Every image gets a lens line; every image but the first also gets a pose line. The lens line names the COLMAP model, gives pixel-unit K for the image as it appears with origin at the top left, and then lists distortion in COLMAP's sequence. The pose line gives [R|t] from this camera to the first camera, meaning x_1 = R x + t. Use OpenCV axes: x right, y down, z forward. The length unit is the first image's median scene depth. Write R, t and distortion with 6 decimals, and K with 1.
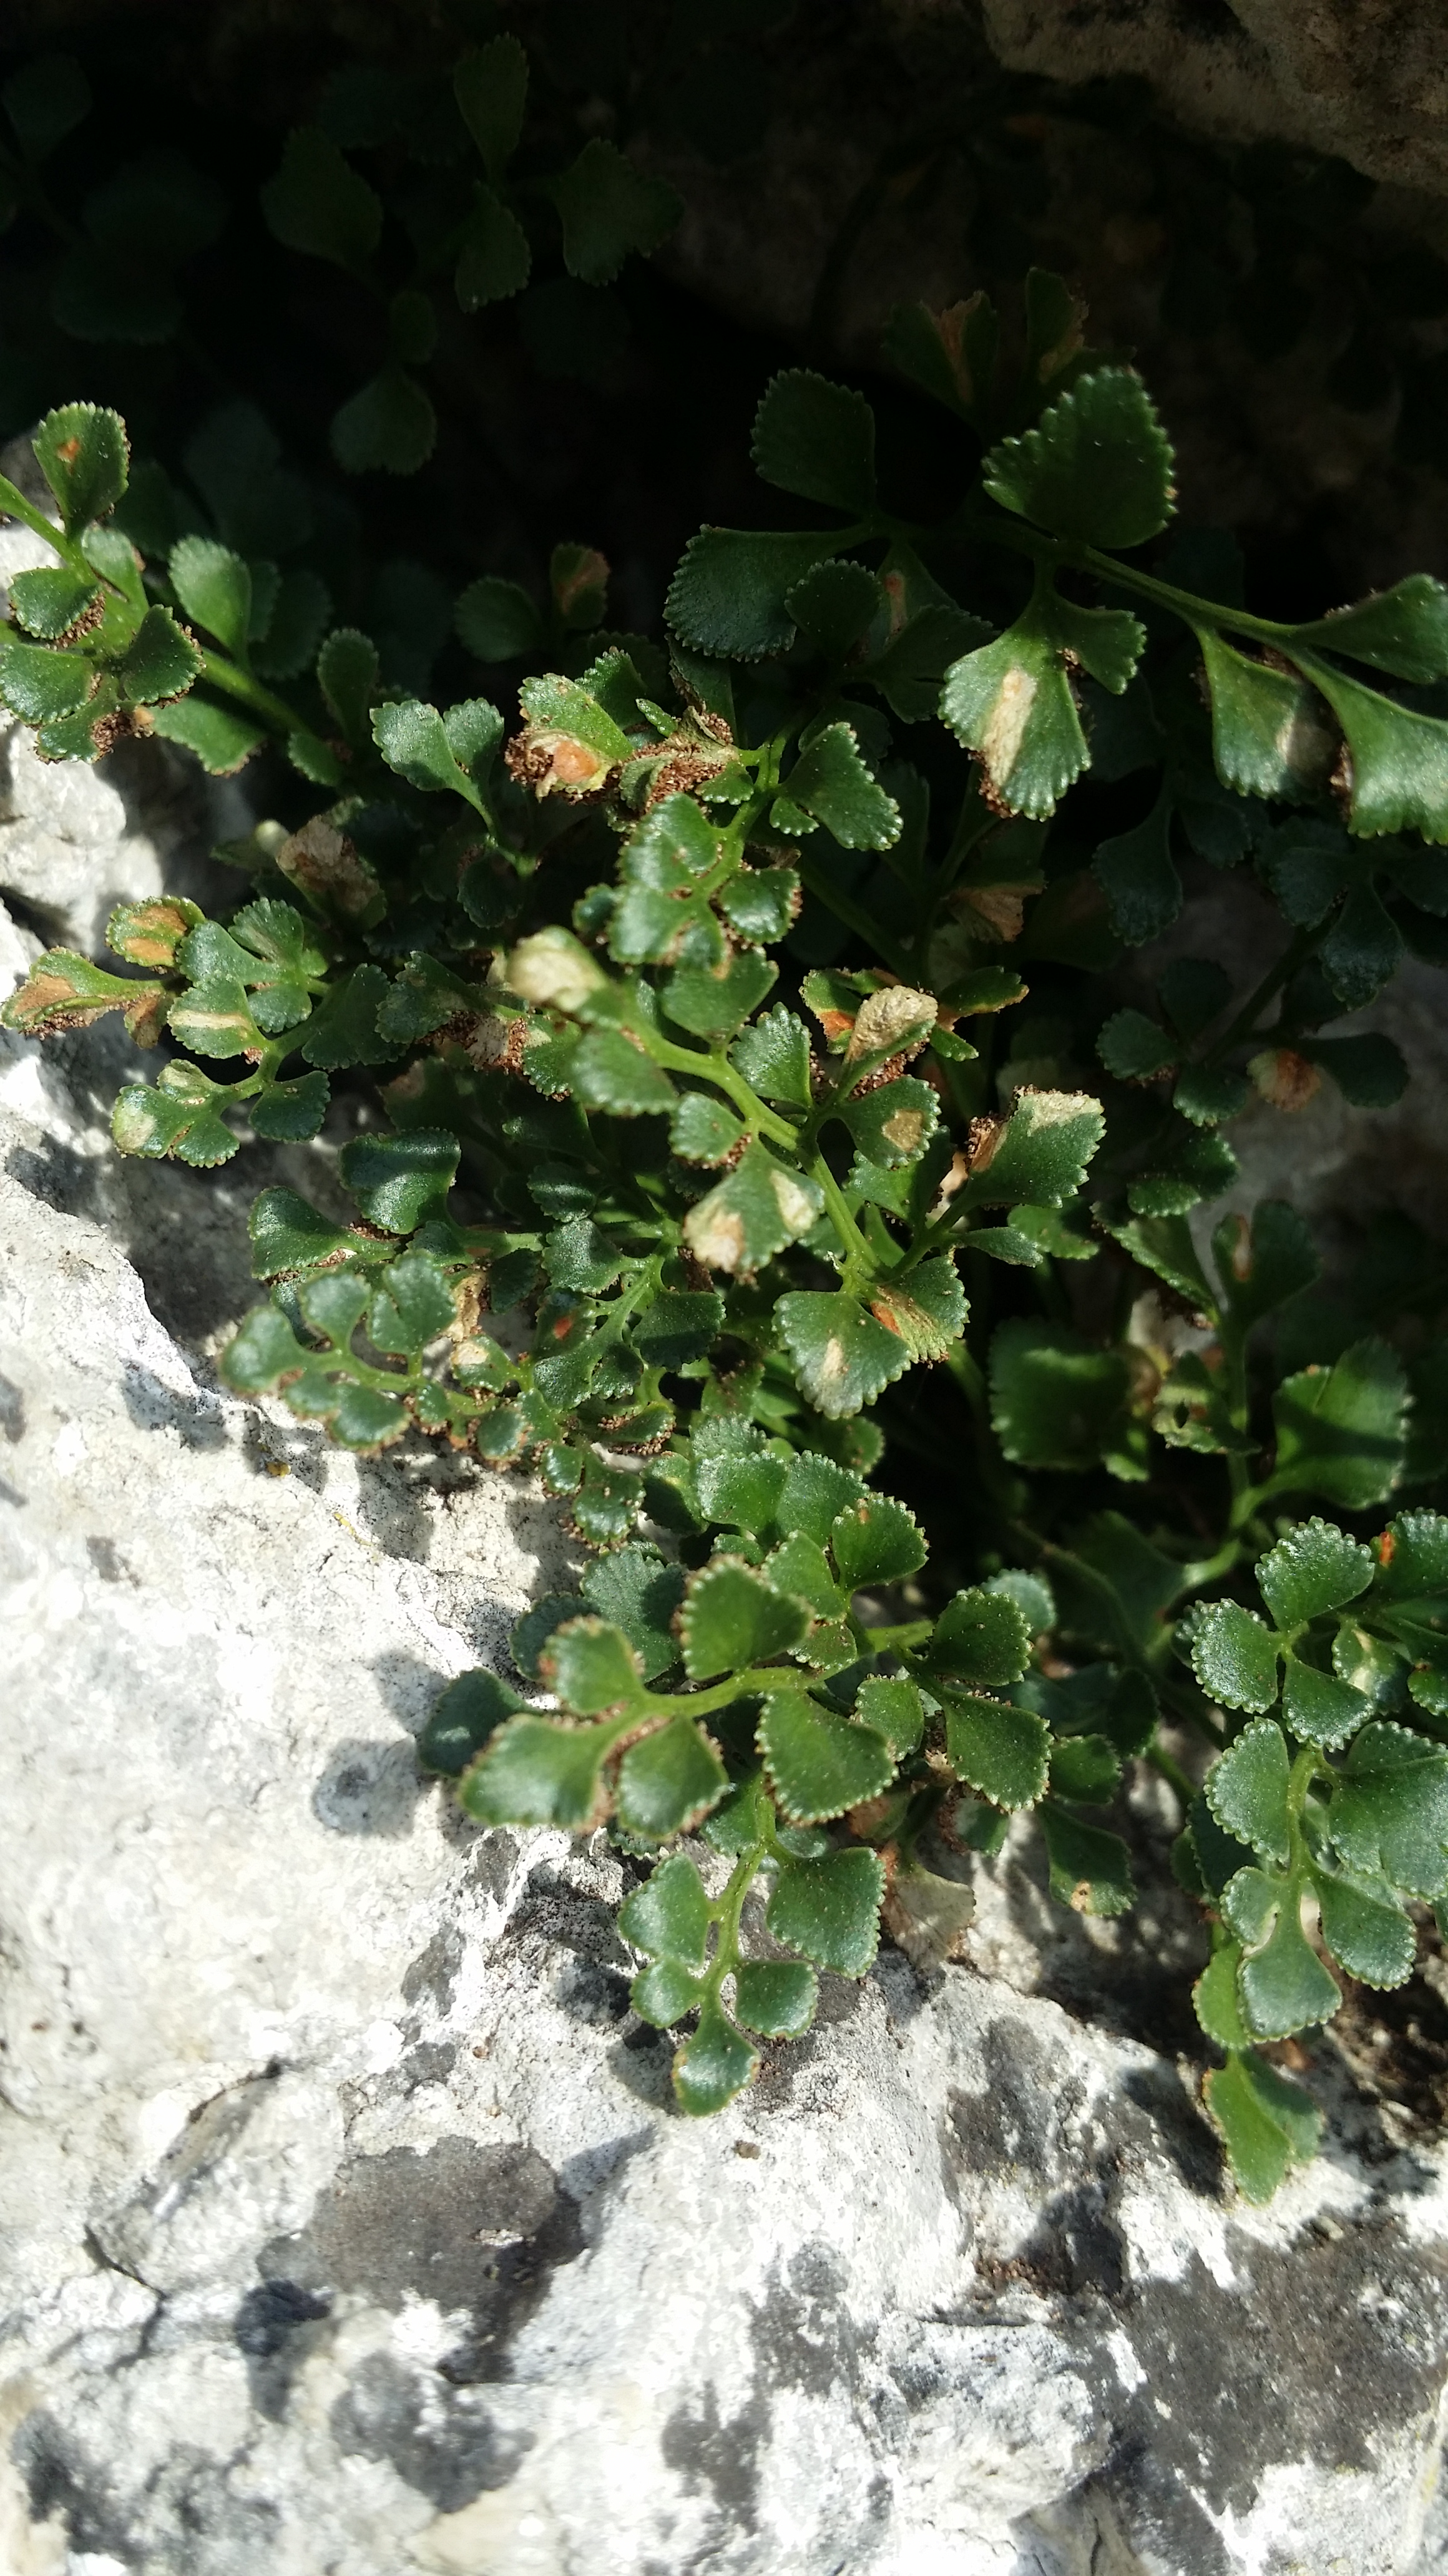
lens RADIAL K [[2519.2, 0, 723.7], [0, 2519.2, 1281.9], [0, 0, 1]] dist [-0.003653, 0.000000]
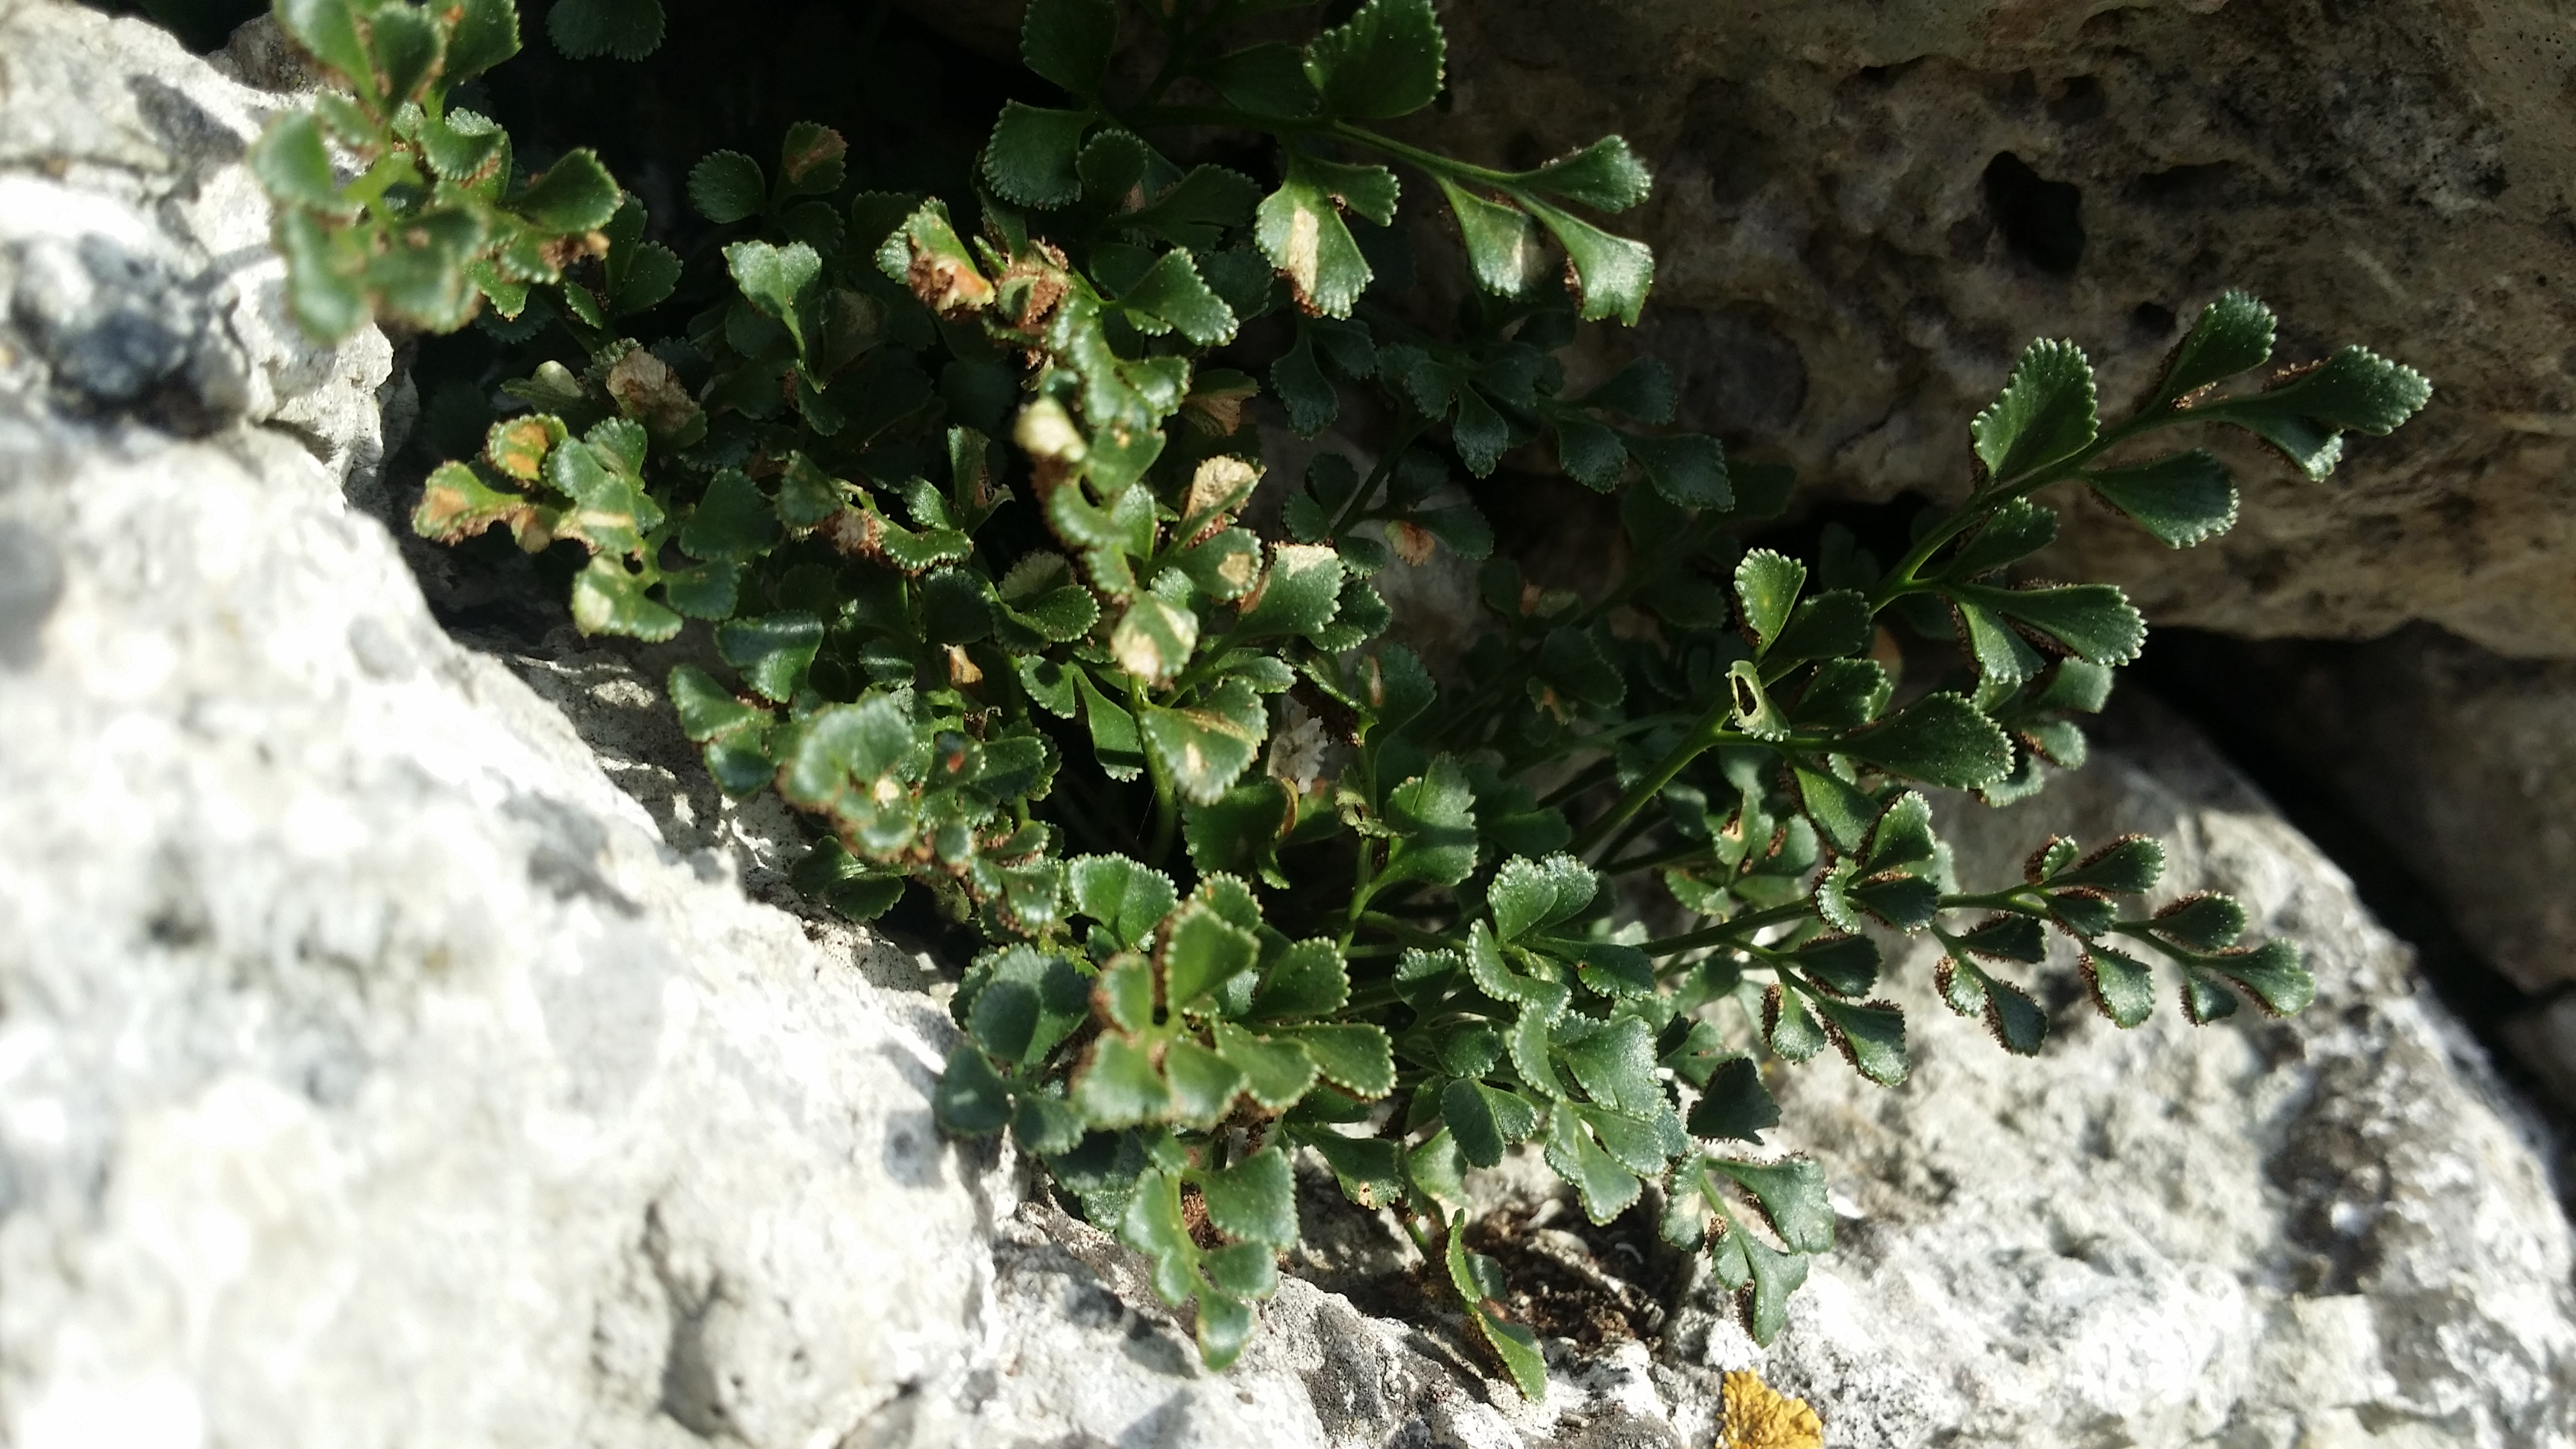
lens RADIAL K [[2519.0, 0, 1287.2], [0, 2519.0, 729.9], [0, 0, 1]] dist [-0.003653, 0.000000]
pose [[0.881127, -0.078551, 0.466310, -0.507449], [0.125430, 0.989608, -0.070307, 0.112764], [-0.455941, 0.120439, 0.881823, -0.114665]]
